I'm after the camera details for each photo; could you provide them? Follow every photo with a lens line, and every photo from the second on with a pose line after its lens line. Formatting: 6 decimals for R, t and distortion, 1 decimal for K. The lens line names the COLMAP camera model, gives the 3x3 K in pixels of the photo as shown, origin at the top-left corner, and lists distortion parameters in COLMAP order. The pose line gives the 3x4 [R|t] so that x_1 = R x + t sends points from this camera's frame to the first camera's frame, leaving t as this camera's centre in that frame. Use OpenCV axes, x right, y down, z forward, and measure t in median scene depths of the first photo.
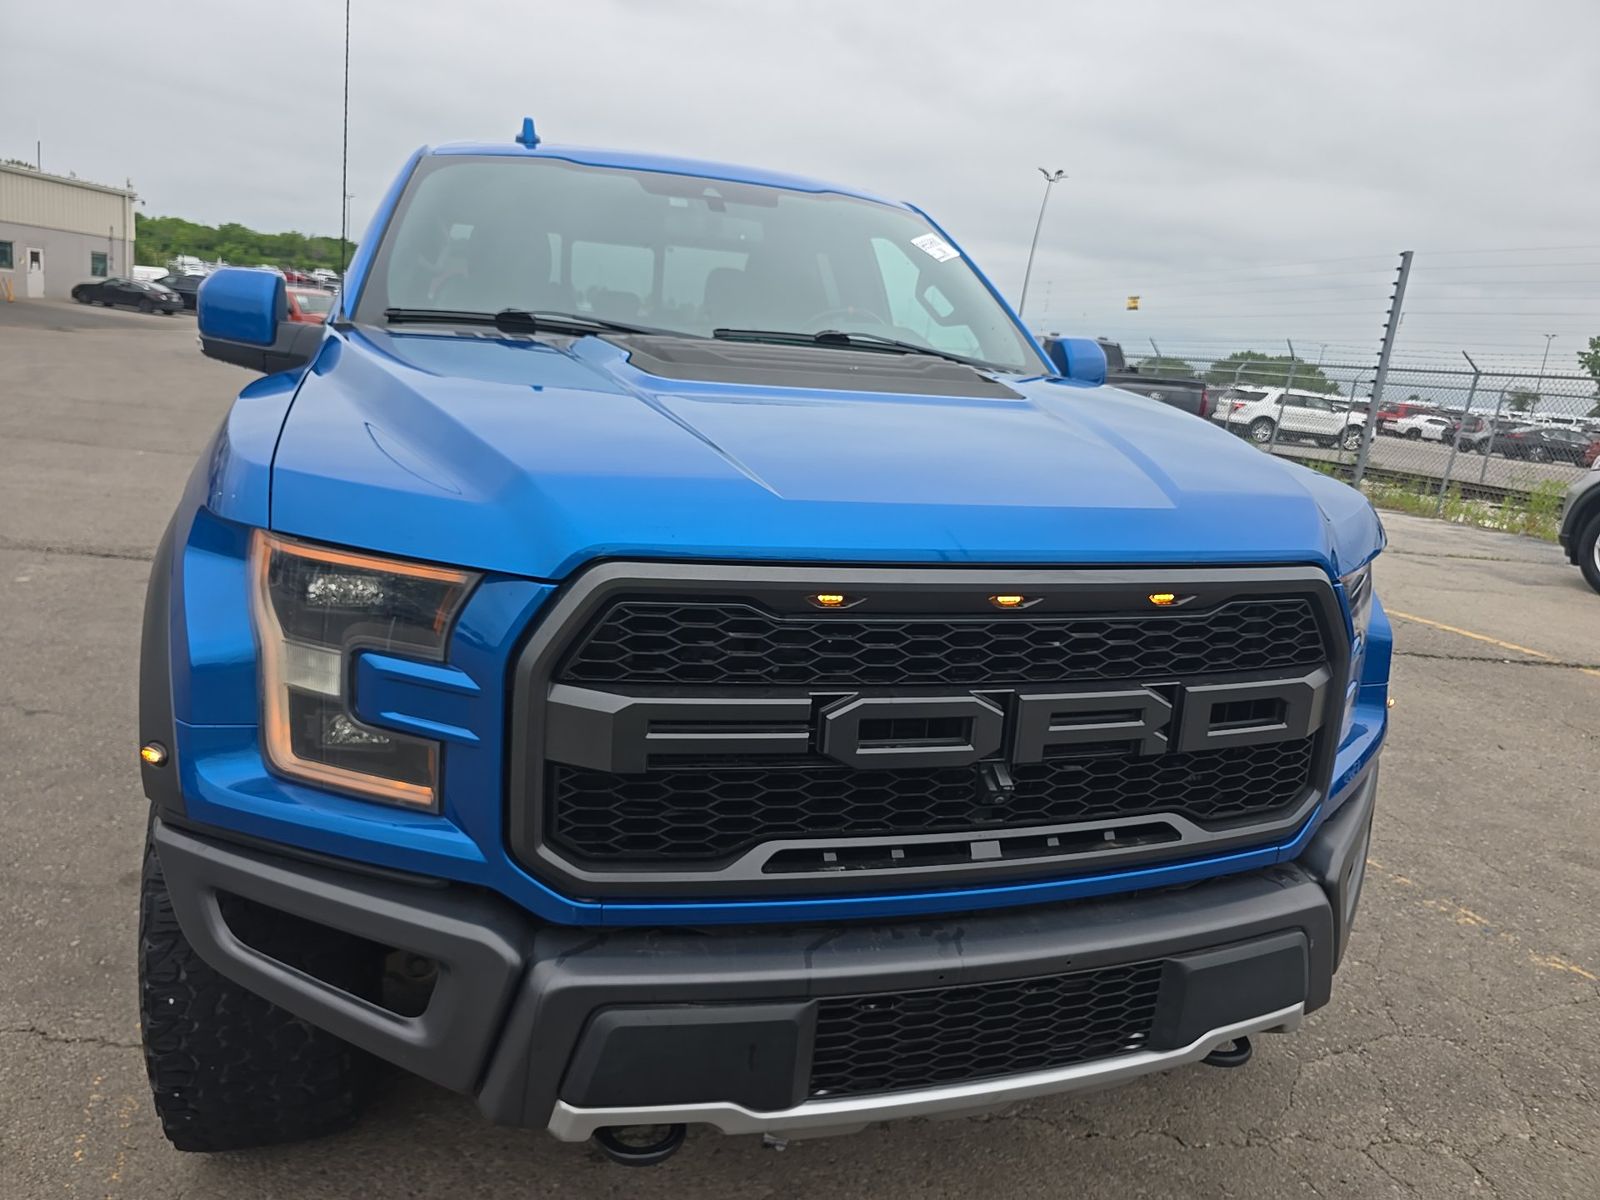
lens RADIAL K [[1079.0, 0, 799.2], [0, 1079.0, 589.7], [0, 0, 1]] dist [0.062382, -0.075566]
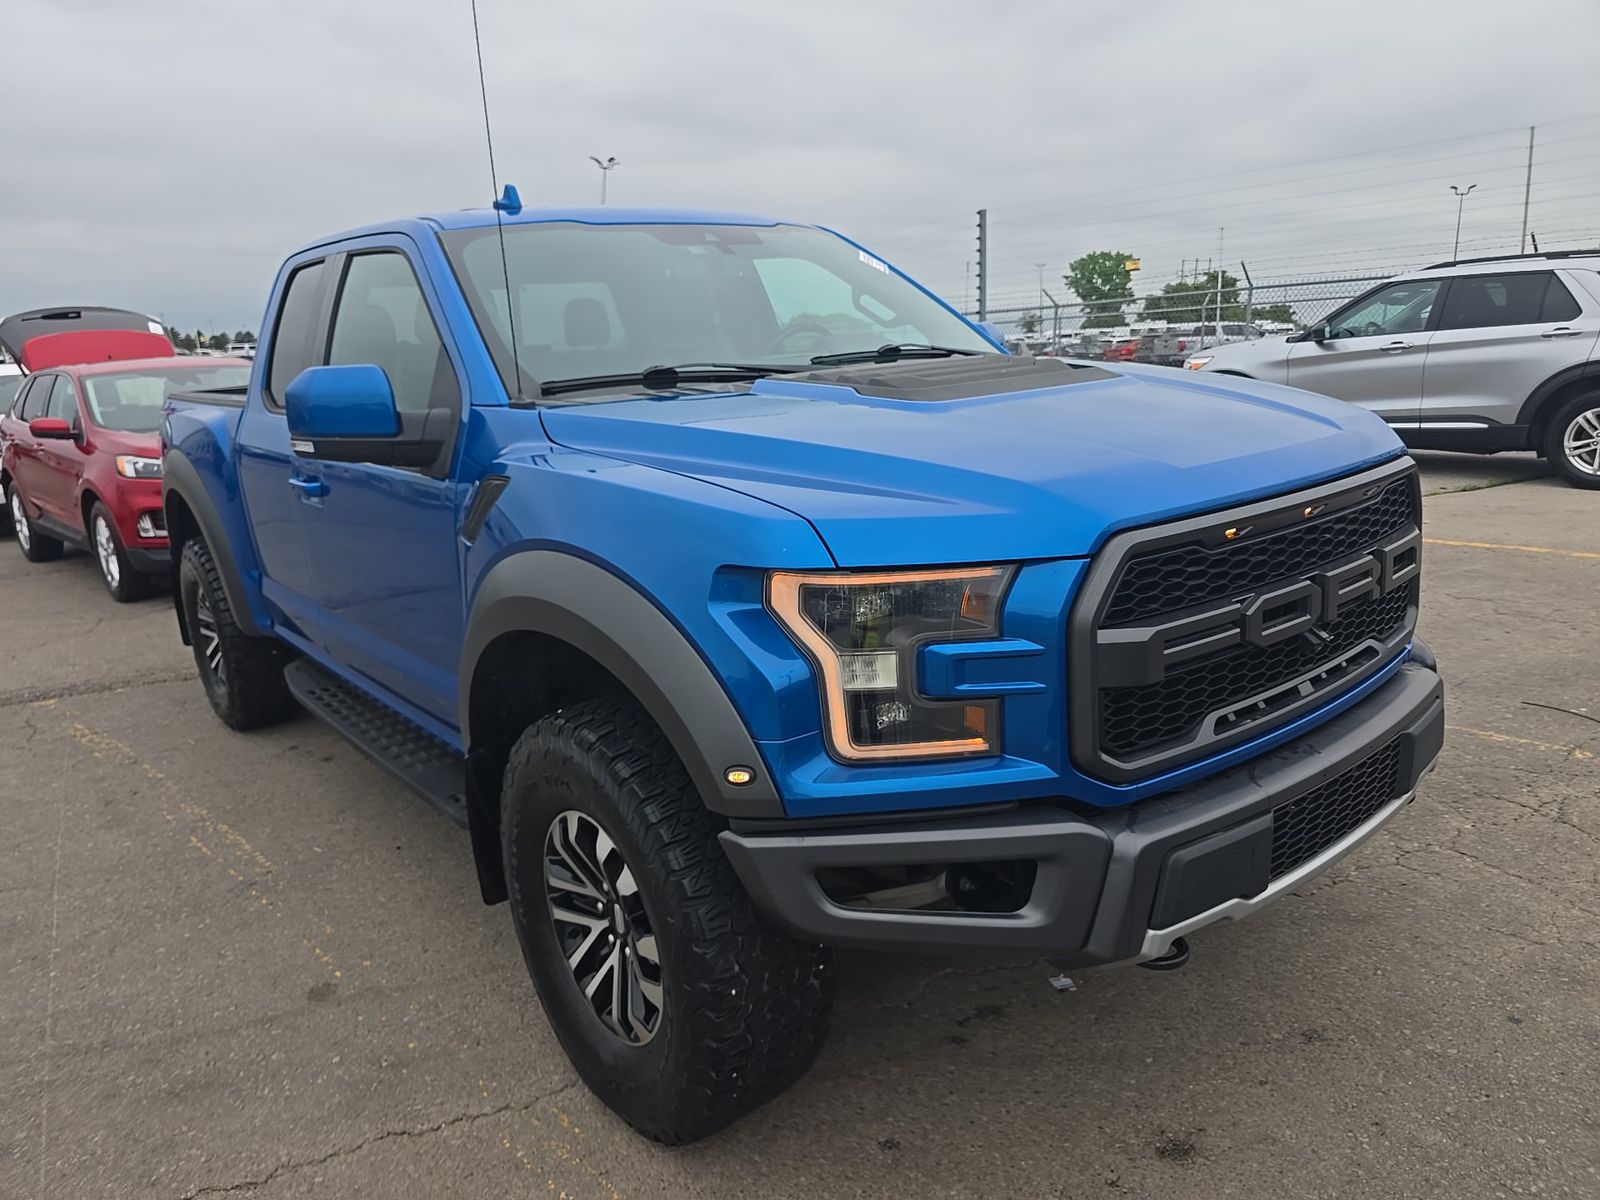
lens RADIAL K [[1091.9, 0, 767.7], [0, 1091.9, 583.8], [0, 0, 1]] dist [0.071121, -0.134262]
pose [[0.924520, -0.207057, 0.319985, -0.897444], [0.206427, 0.977789, 0.036288, -0.091311], [-0.320392, 0.032504, 0.946727, -0.148178]]
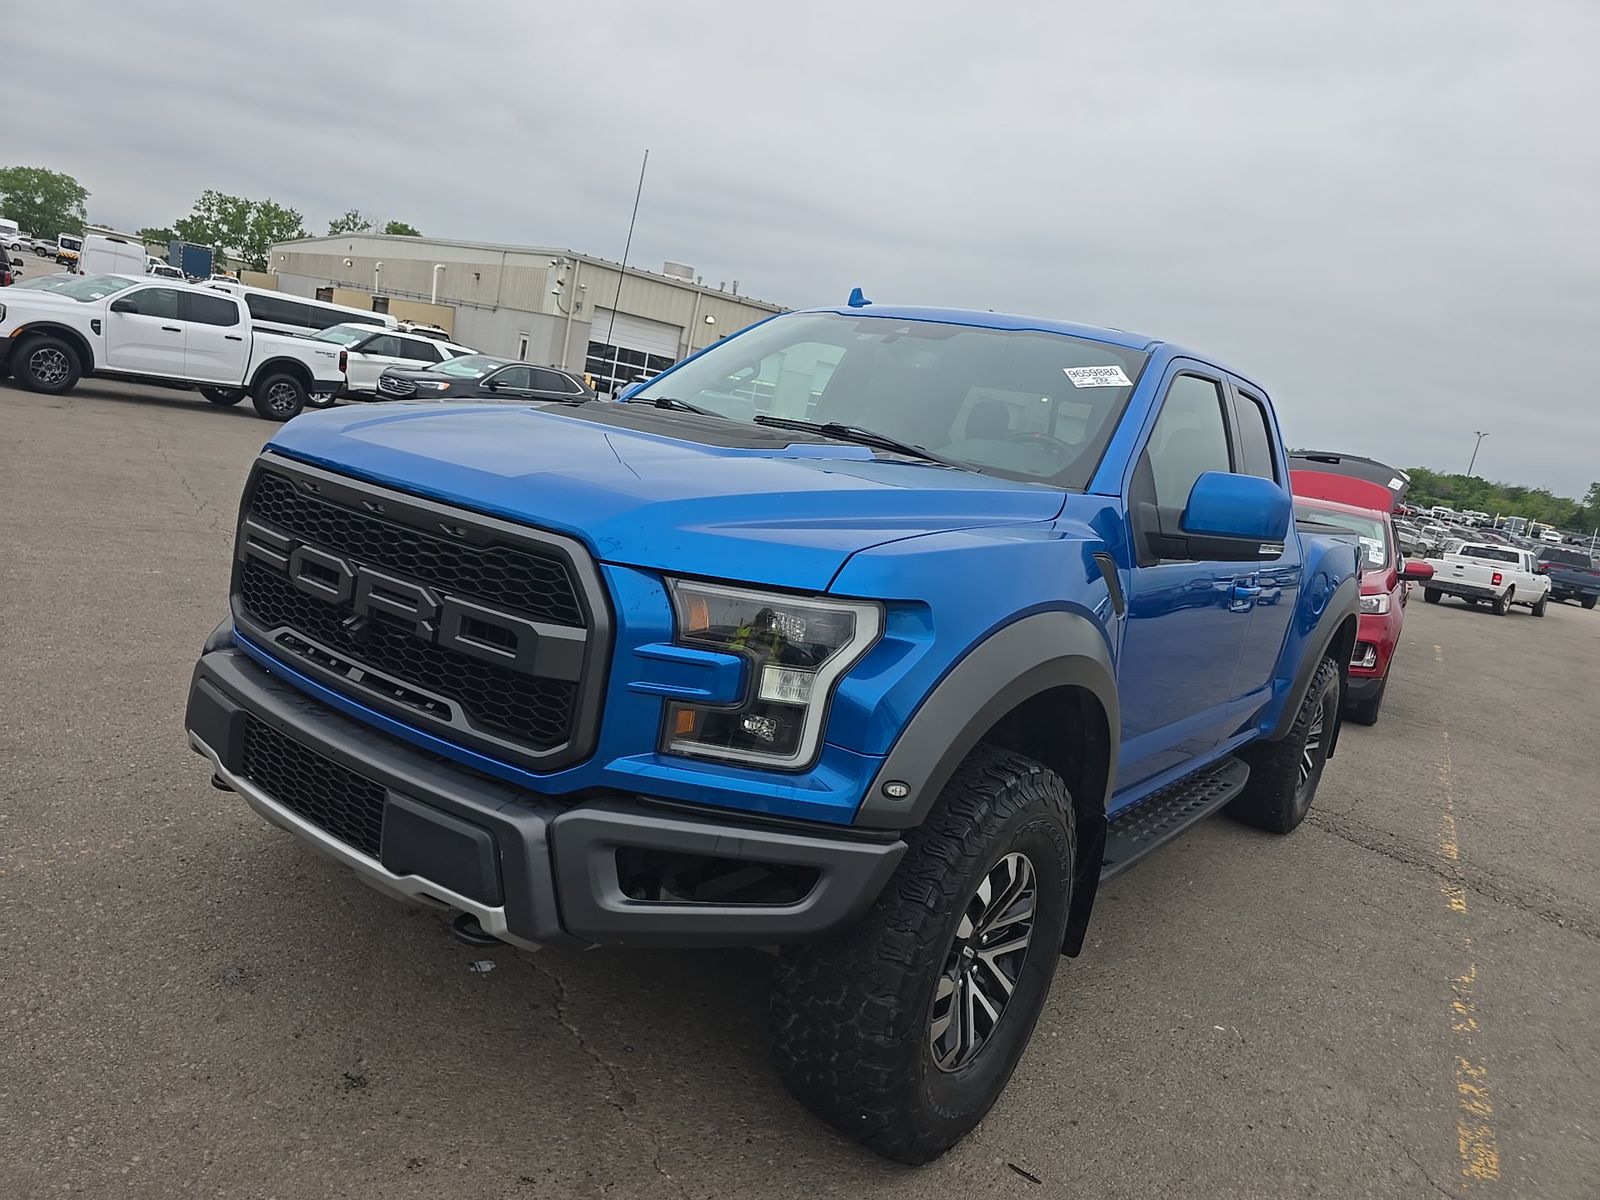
lens RADIAL K [[1079.0, 0, 799.2], [0, 1079.0, 589.7], [0, 0, 1]] dist [0.062382, -0.075566]
pose [[0.594990, 0.144184, -0.790695, 1.678478], [-0.300325, 0.952401, -0.052321, 0.021205], [0.745515, 0.268596, 0.609970, 0.493440]]
